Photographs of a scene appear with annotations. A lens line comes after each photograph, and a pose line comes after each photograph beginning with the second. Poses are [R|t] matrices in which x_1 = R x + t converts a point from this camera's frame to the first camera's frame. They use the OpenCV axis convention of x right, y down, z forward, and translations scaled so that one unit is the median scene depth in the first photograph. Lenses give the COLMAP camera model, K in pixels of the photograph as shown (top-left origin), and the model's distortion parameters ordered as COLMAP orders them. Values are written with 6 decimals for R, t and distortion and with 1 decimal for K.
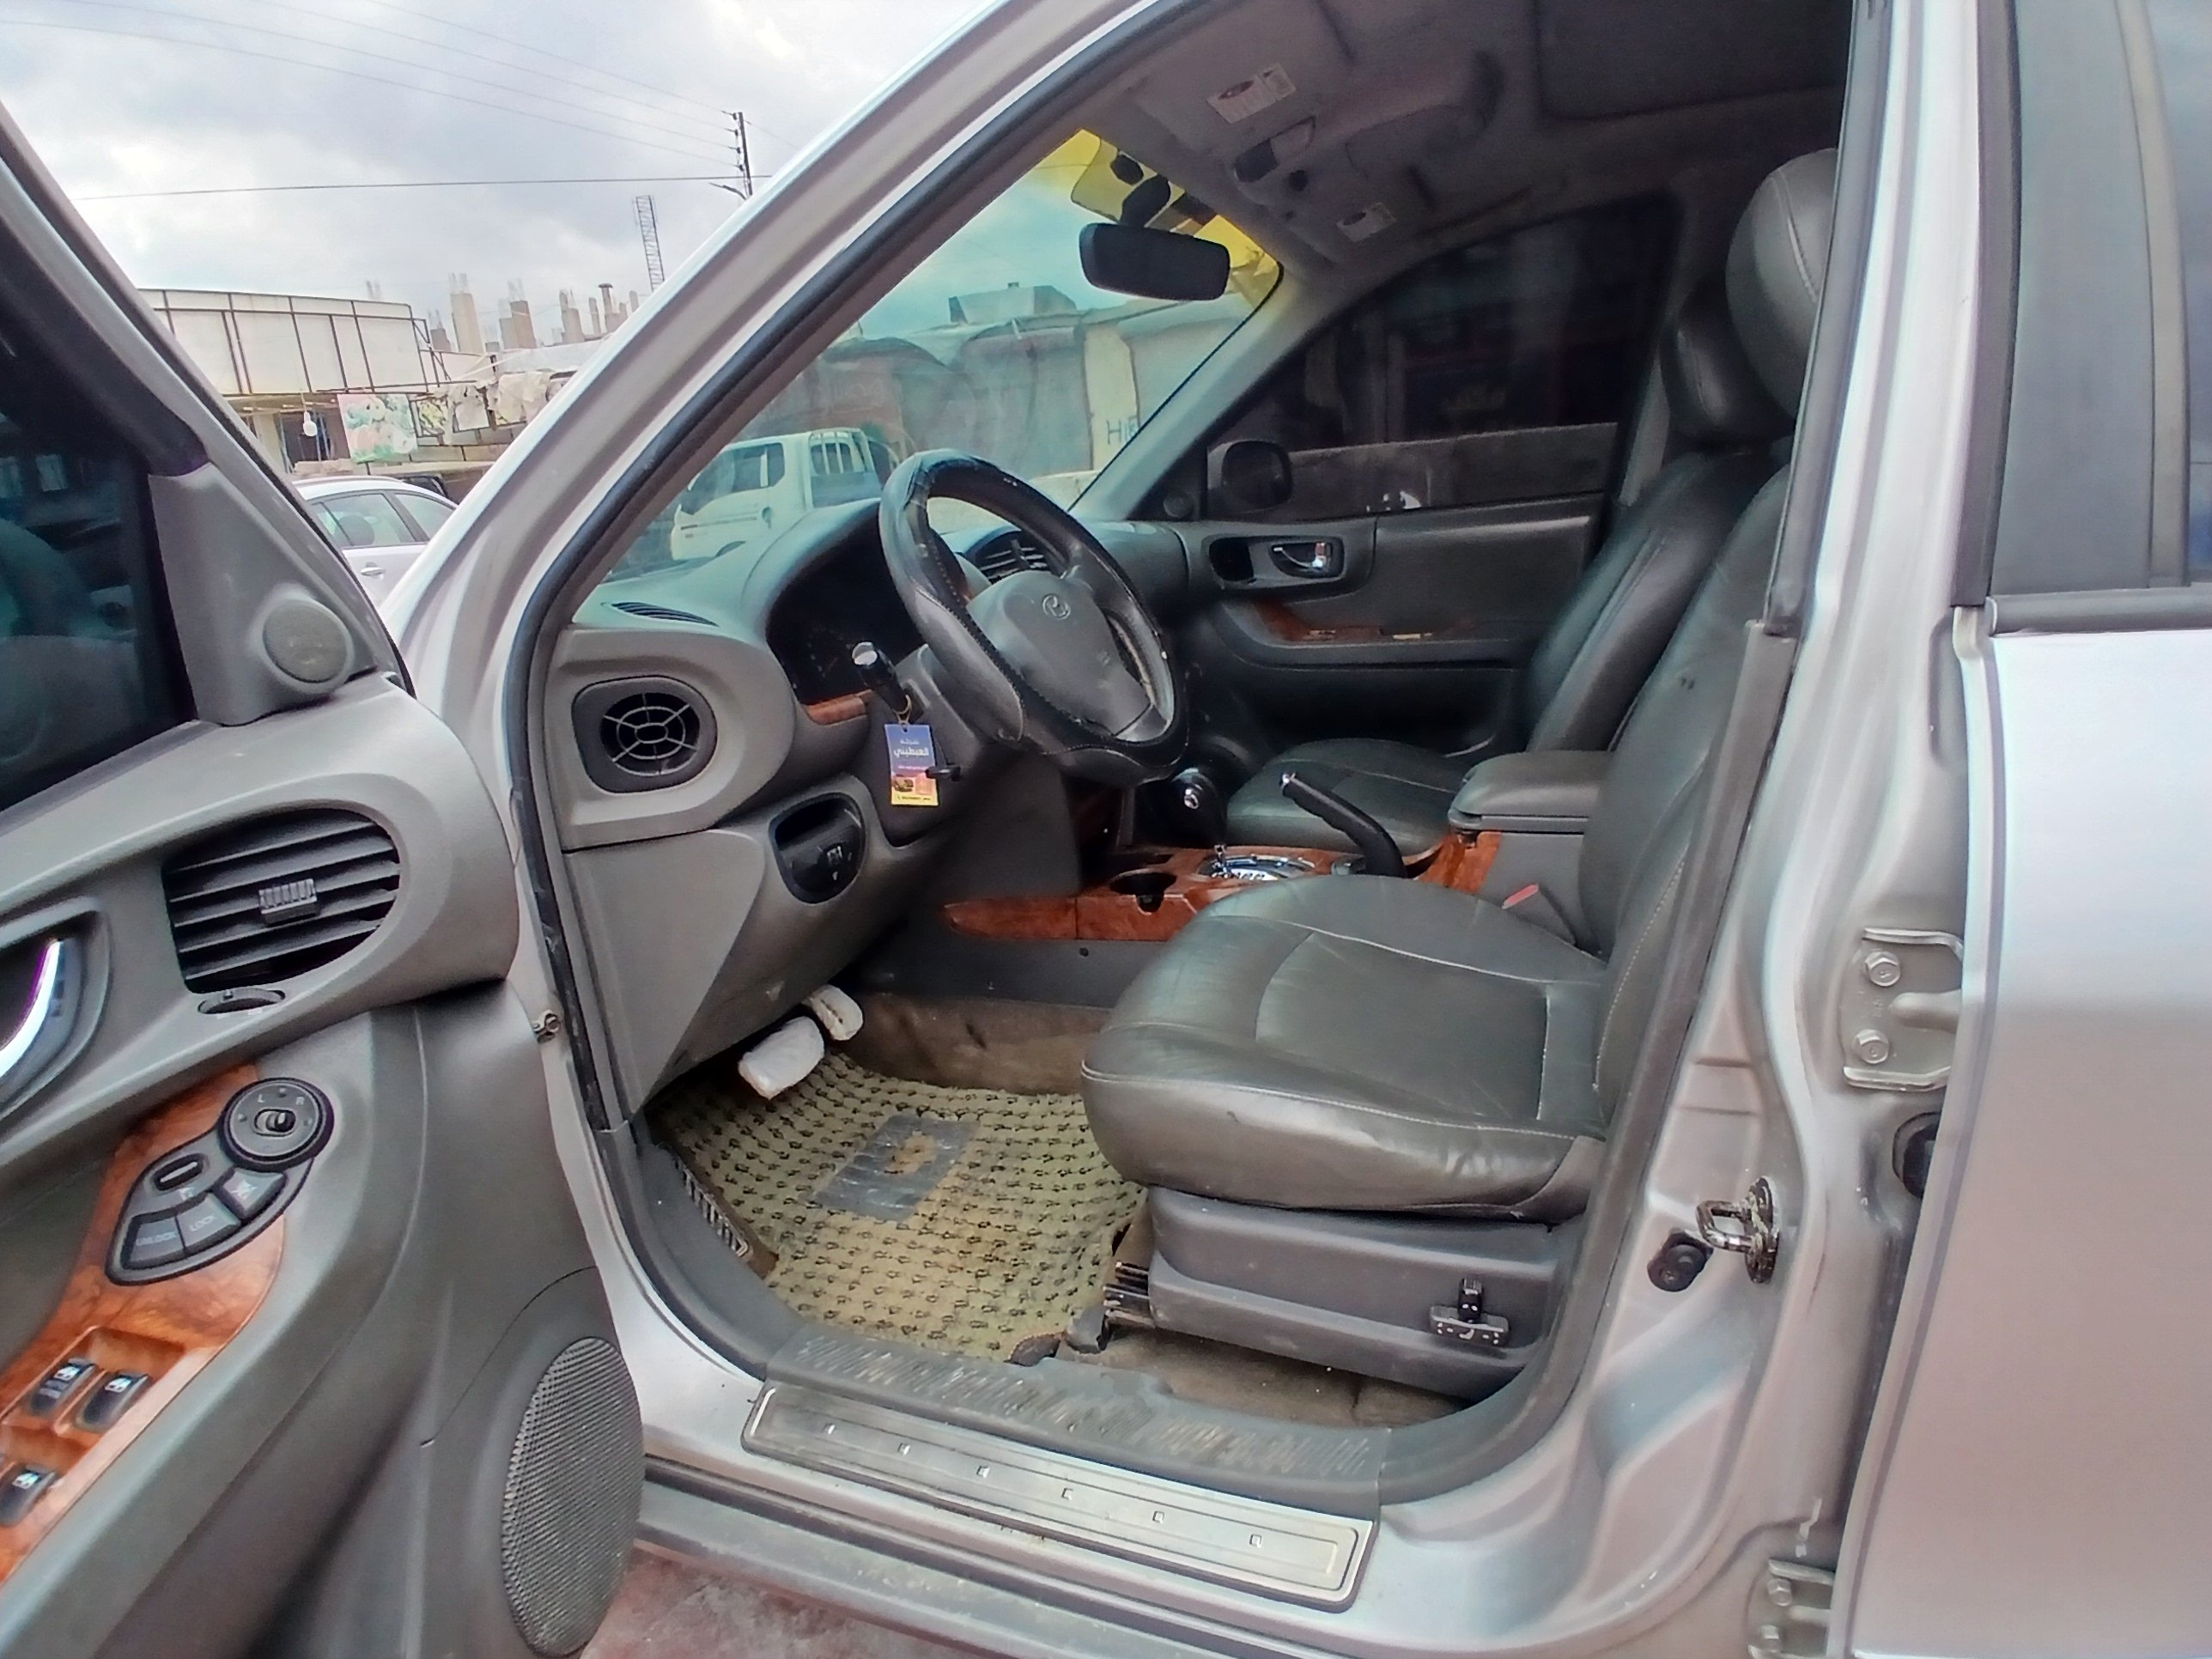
lens RADIAL K [[1118.6, 0, 1116.7], [0, 1118.6, 832.3], [0, 0, 1]] dist [0.000126, -0.044148]
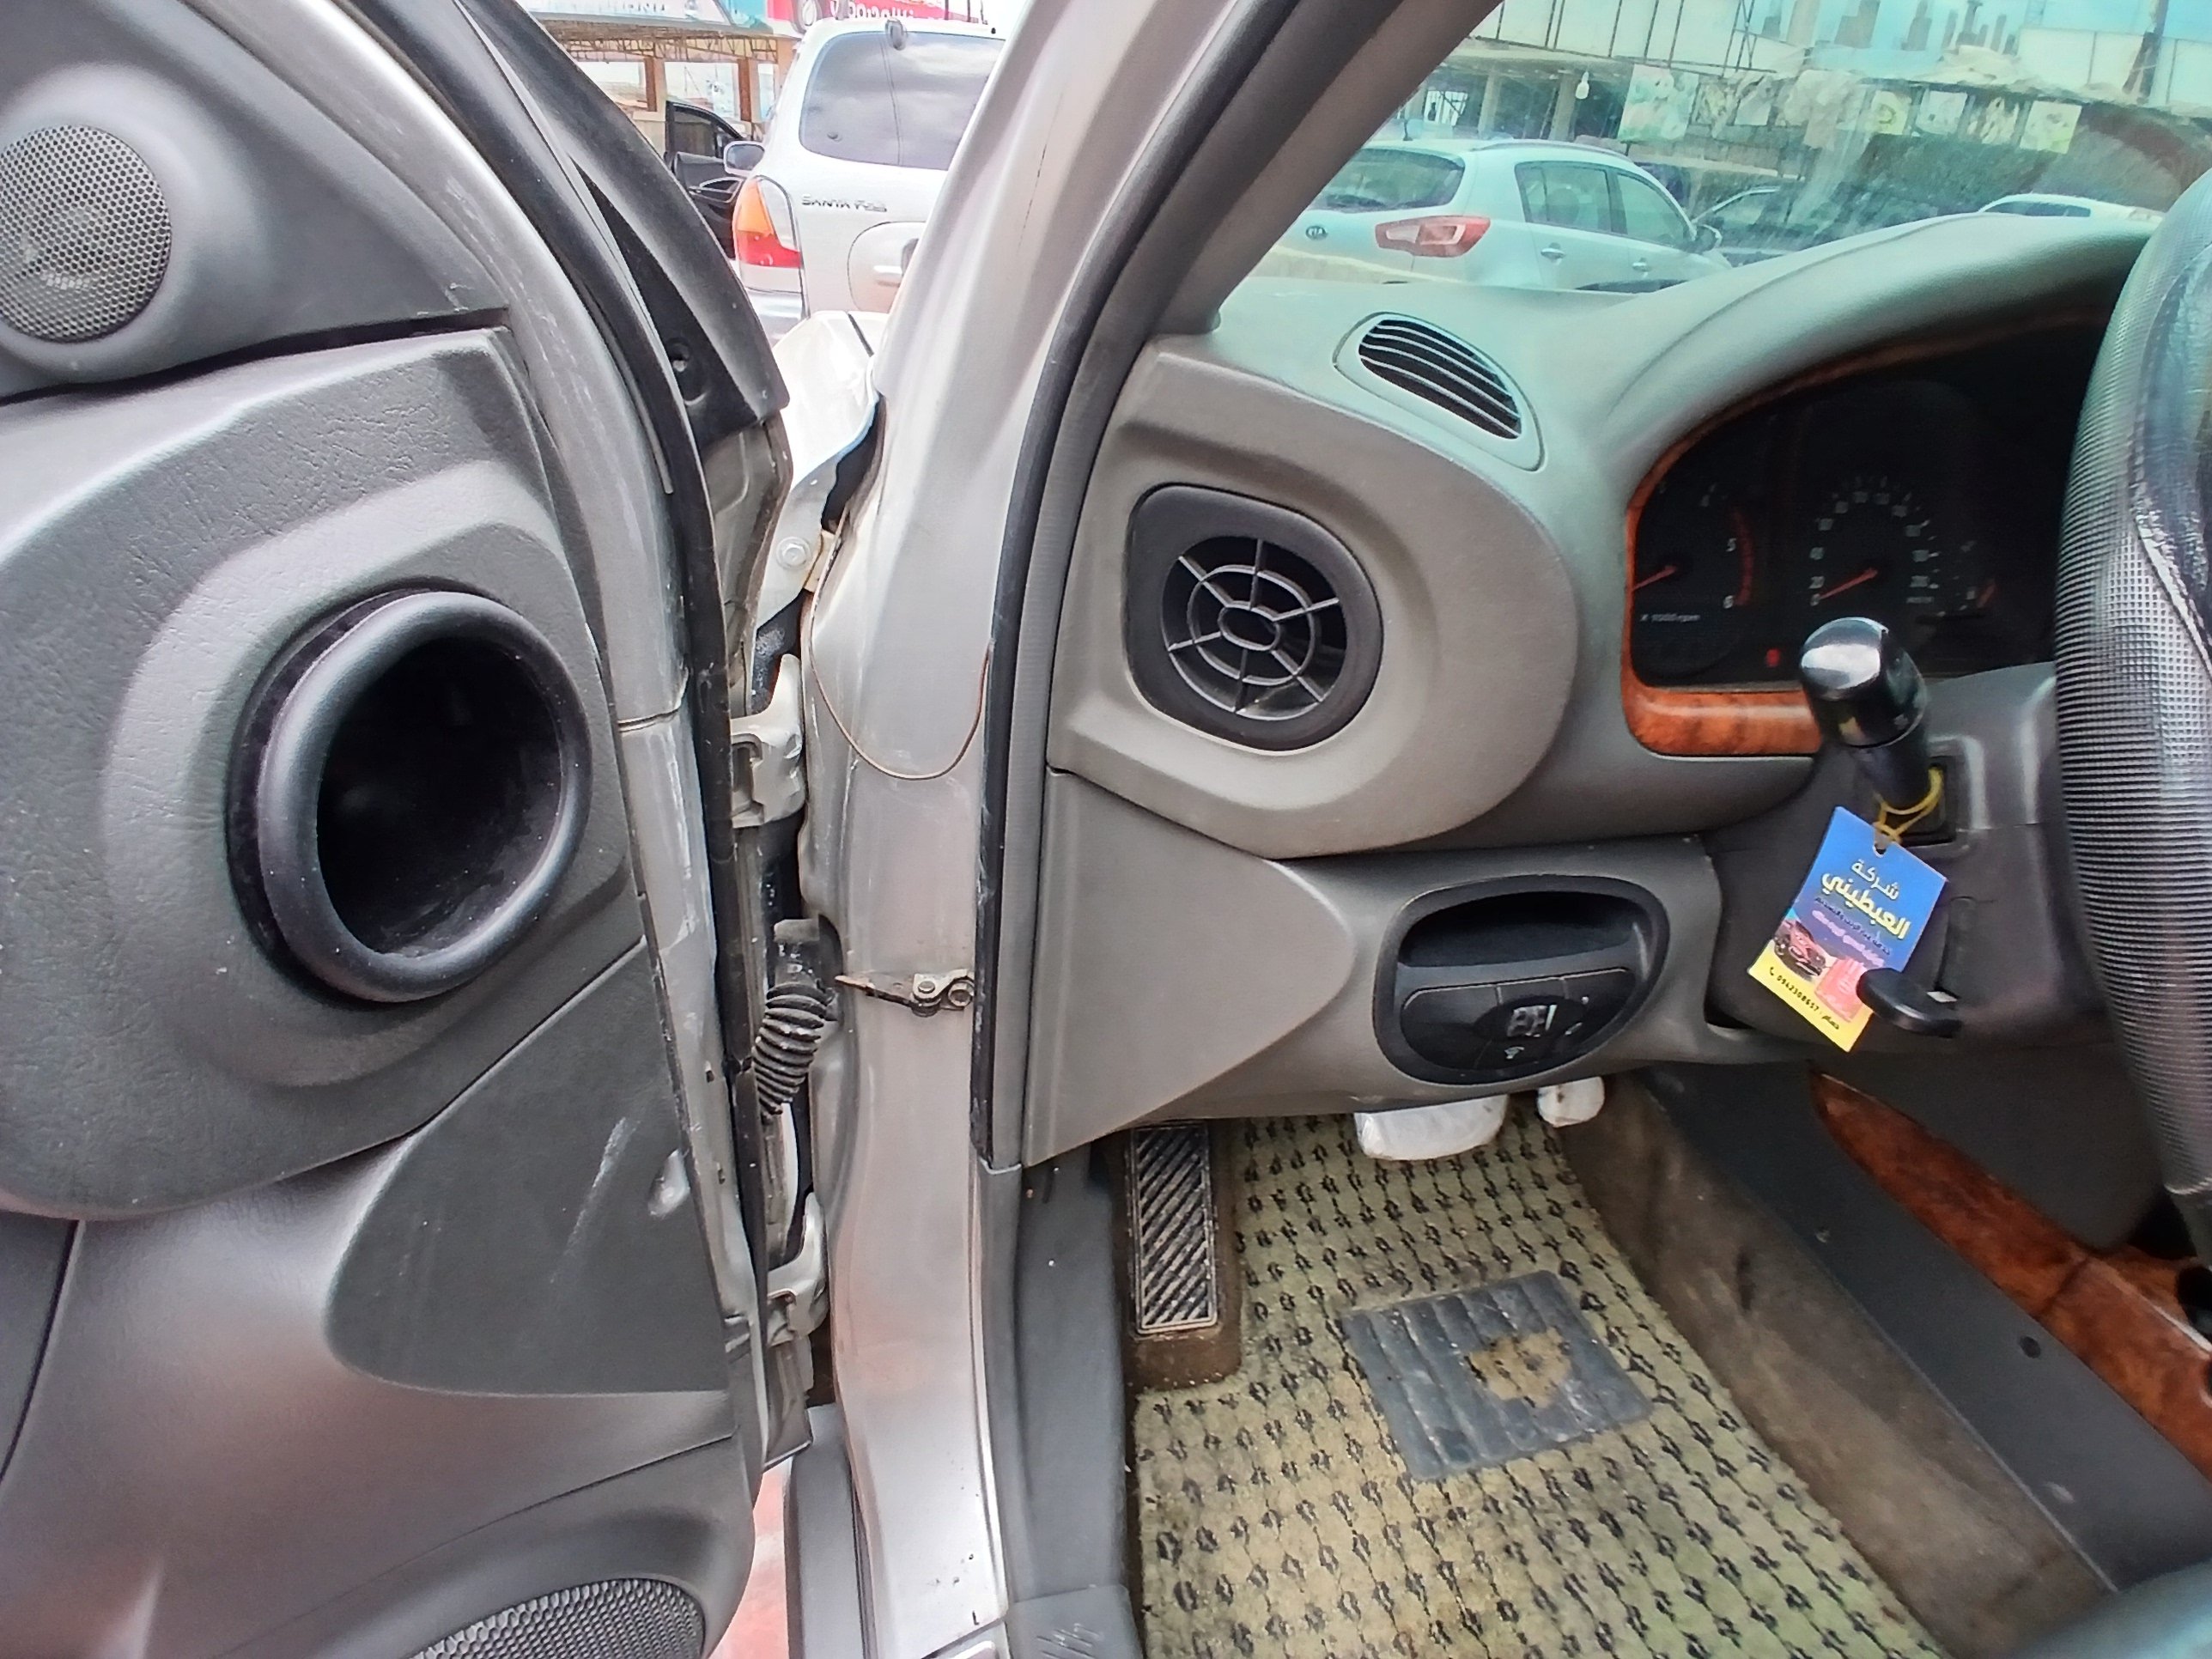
lens RADIAL K [[1099.3, 0, 1107.7], [0, 1099.3, 820.8], [0, 0, 1]] dist [-0.001546, -0.044744]
pose [[0.561970, 0.517571, -0.645221, -0.091873], [-0.360428, 0.855320, 0.372181, -0.123179], [0.744501, 0.023401, 0.667211, 0.494740]]
